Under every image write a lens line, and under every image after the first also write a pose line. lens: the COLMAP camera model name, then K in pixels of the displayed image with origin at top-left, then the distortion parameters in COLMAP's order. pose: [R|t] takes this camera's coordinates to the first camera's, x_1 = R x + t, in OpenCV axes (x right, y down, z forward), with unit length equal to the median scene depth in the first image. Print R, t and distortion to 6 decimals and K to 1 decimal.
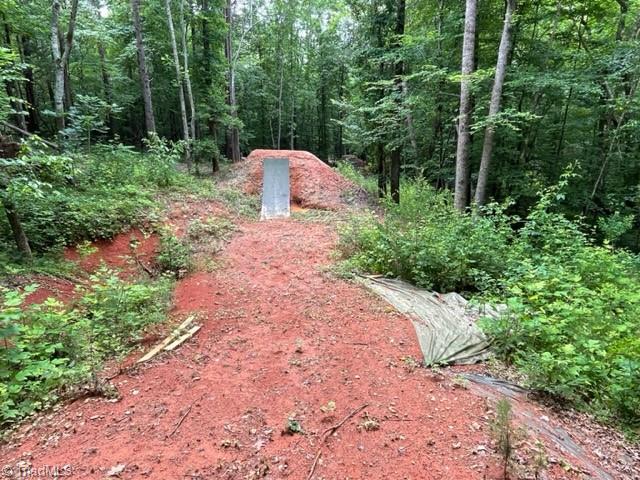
lens RADIAL K [[390.8, 0, 319.7], [0, 390.8, 239.6], [0, 0, 1]] dist [-0.000202, 0.000125]
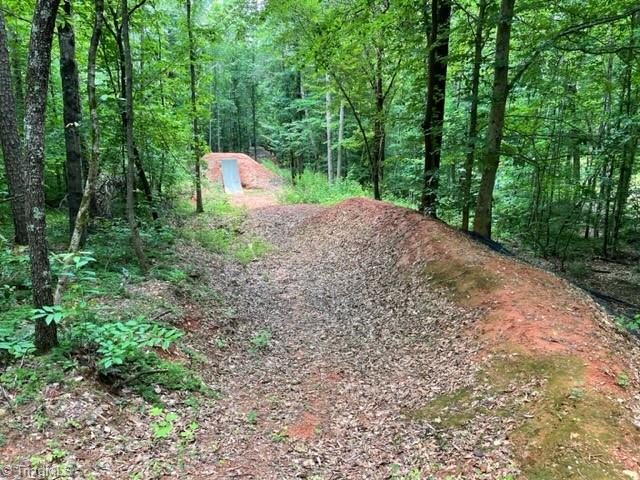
lens RADIAL K [[485.4, 0, 320.5], [0, 485.4, 240.4], [0, 0, 1]] dist [-0.002304, 0.000612]
pose [[0.976209, -0.062203, 0.207720, -0.269700], [0.064121, 0.997939, -0.002506, 0.236221], [-0.207136, 0.015765, 0.978185, -1.585169]]
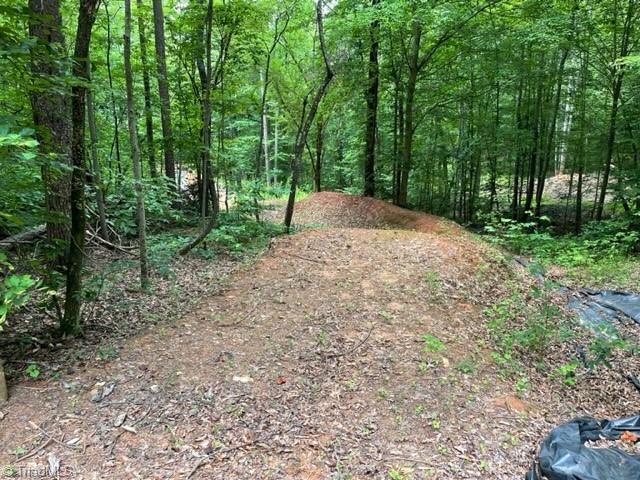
lens RADIAL K [[485.4, 0, 319.3], [0, 485.4, 240.2], [0, 0, 1]] dist [-0.002304, 0.000612]
pose [[0.900960, -0.107316, 0.420422, -0.789734], [0.118330, 0.992974, -0.000117, 0.327818], [-0.417455, 0.049854, 0.907329, -2.197792]]
